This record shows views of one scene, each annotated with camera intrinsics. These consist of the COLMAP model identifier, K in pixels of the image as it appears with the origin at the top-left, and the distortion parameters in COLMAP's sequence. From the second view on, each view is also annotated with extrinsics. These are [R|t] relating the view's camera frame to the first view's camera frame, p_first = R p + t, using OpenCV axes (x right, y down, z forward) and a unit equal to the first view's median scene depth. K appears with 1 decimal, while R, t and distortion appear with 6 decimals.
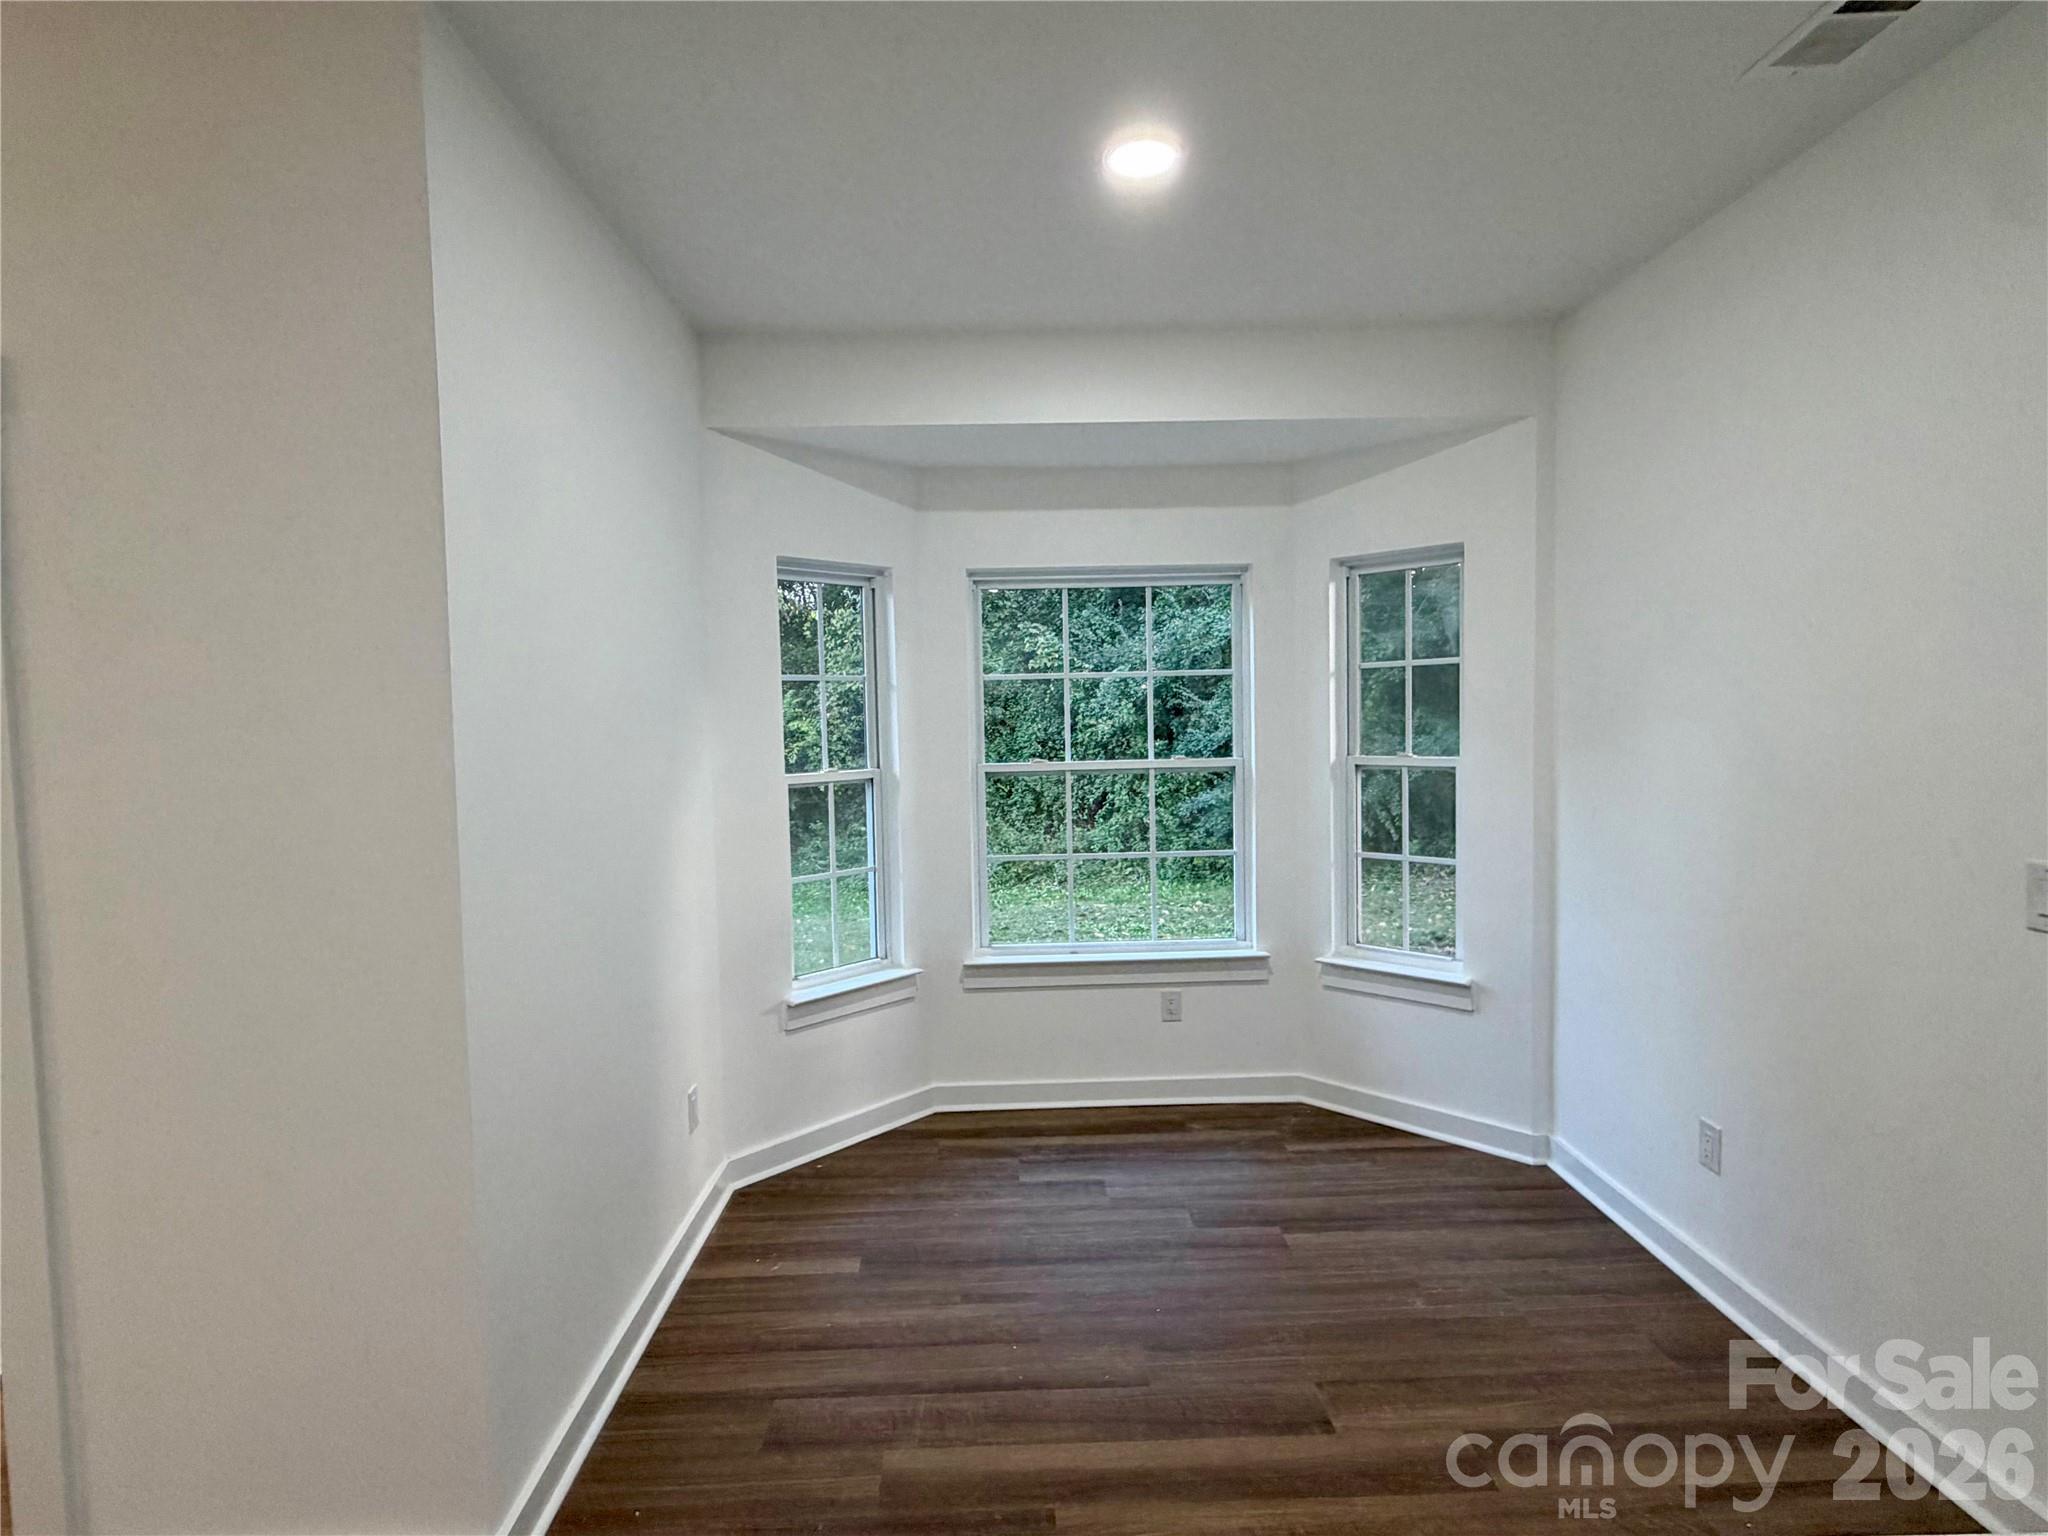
lens RADIAL K [[1047.8, 0, 1021.8], [0, 1047.8, 764.9], [0, 0, 1]] dist [-0.002440, 0.000652]
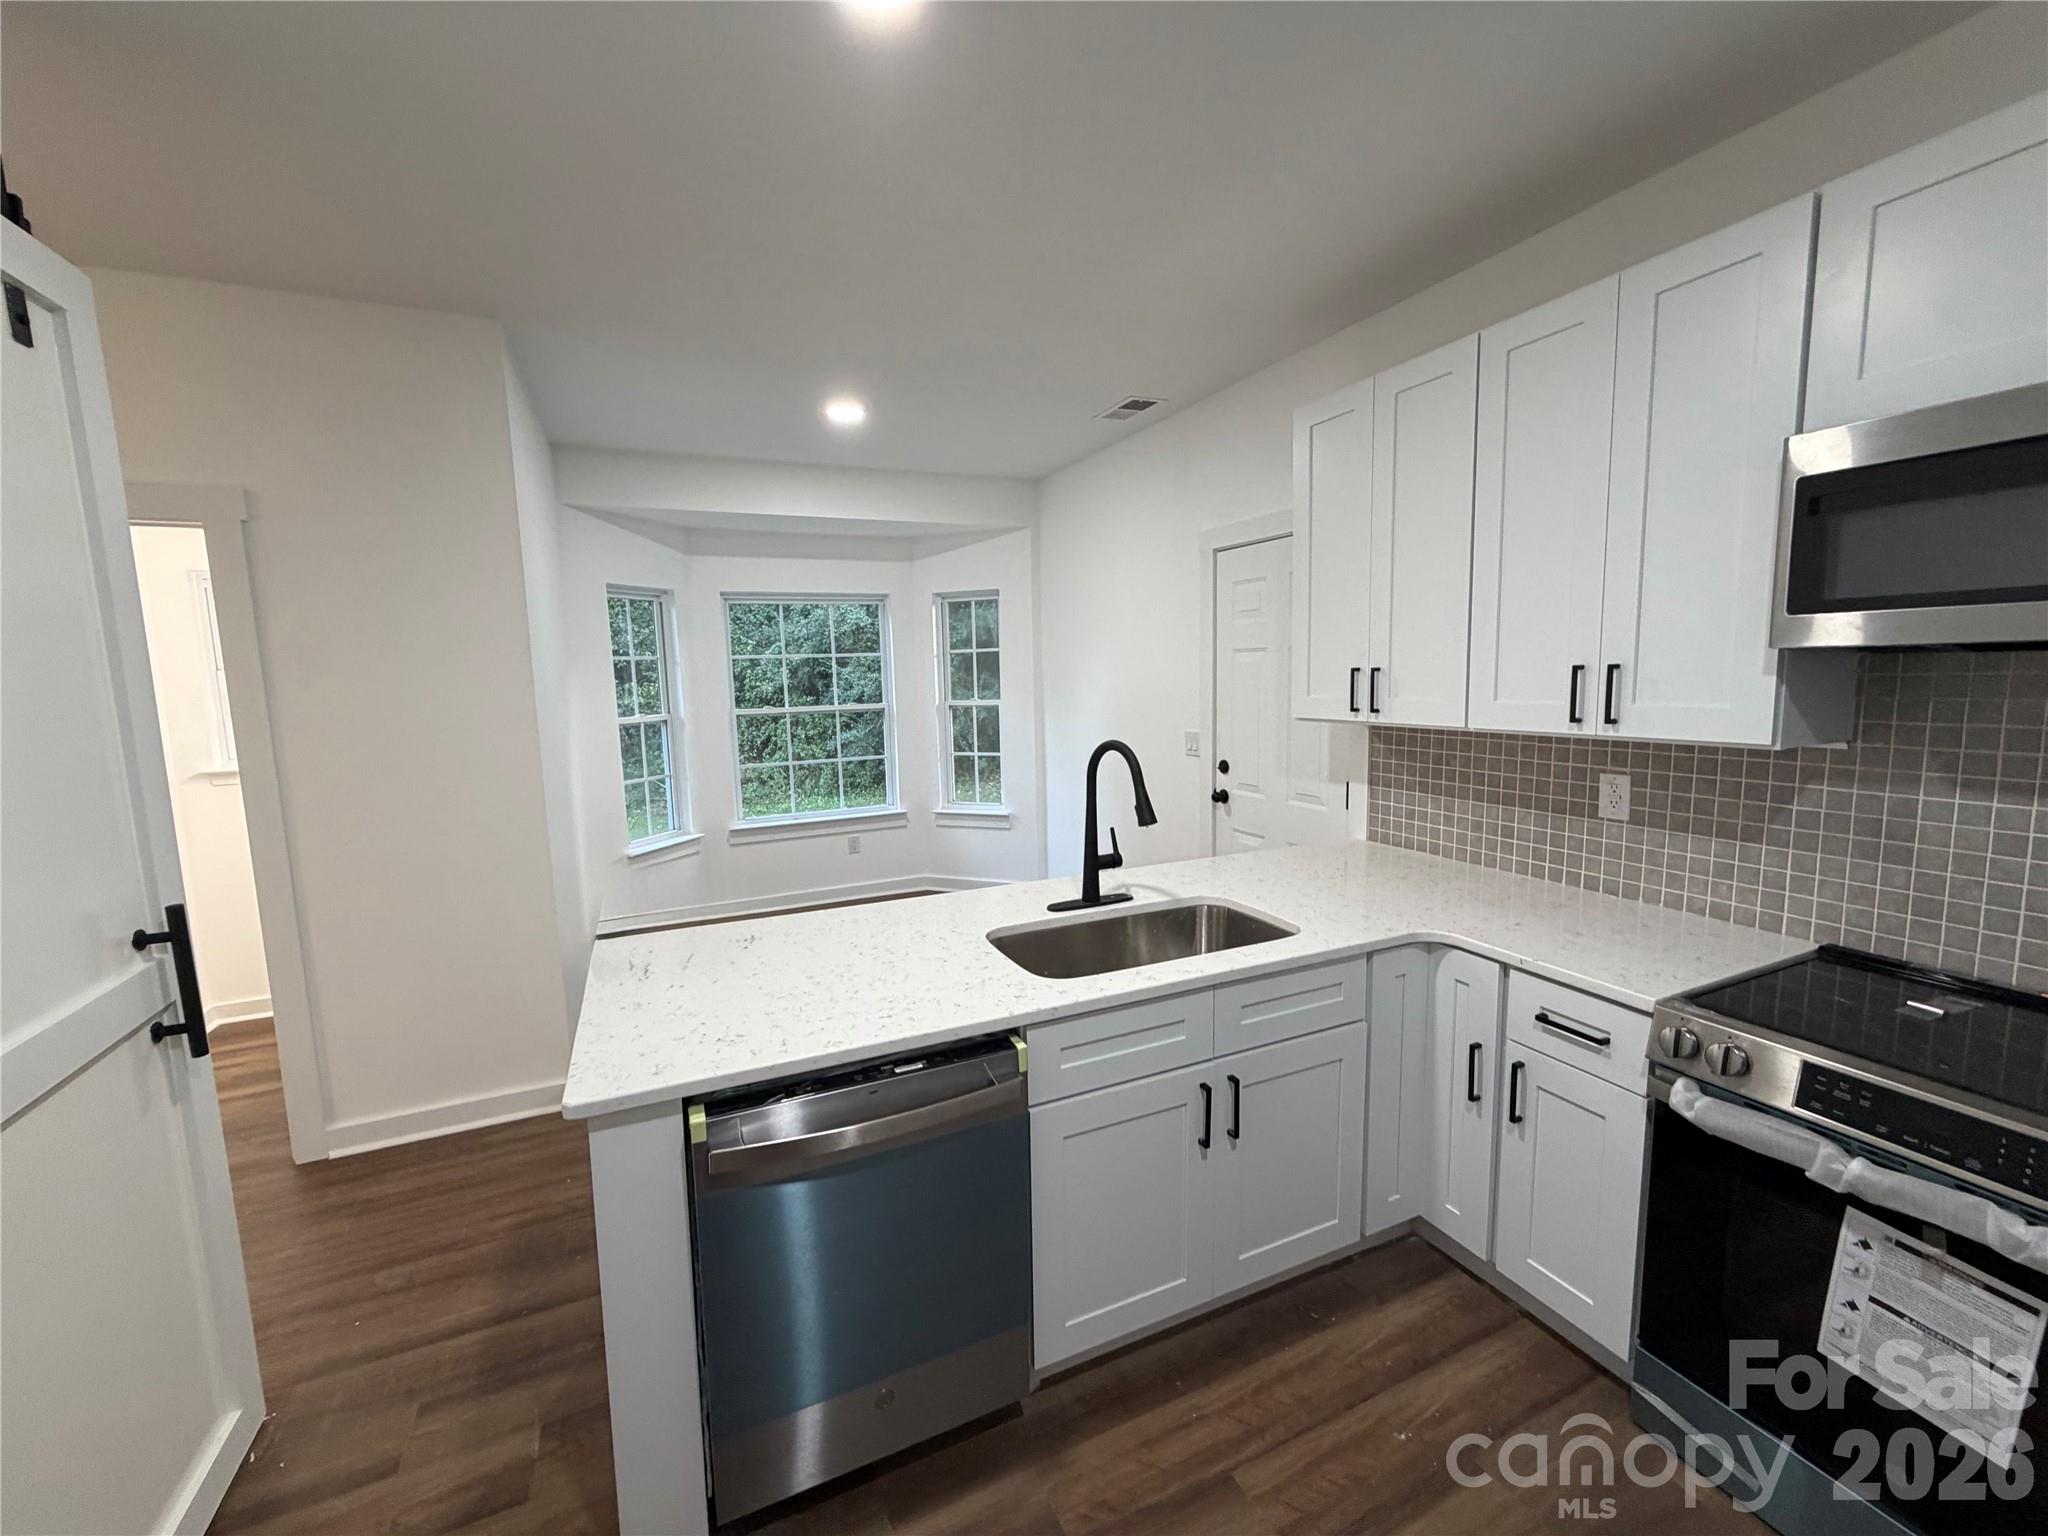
lens RADIAL K [[814.6, 0, 1018.9], [0, 814.6, 765.8], [0, 0, 1]] dist [-0.002071, 0.000231]
pose [[0.919695, -0.051500, 0.389240, -0.135182], [0.027886, 0.997425, 0.066078, 0.015438], [-0.391641, -0.049917, 0.918763, -0.381491]]
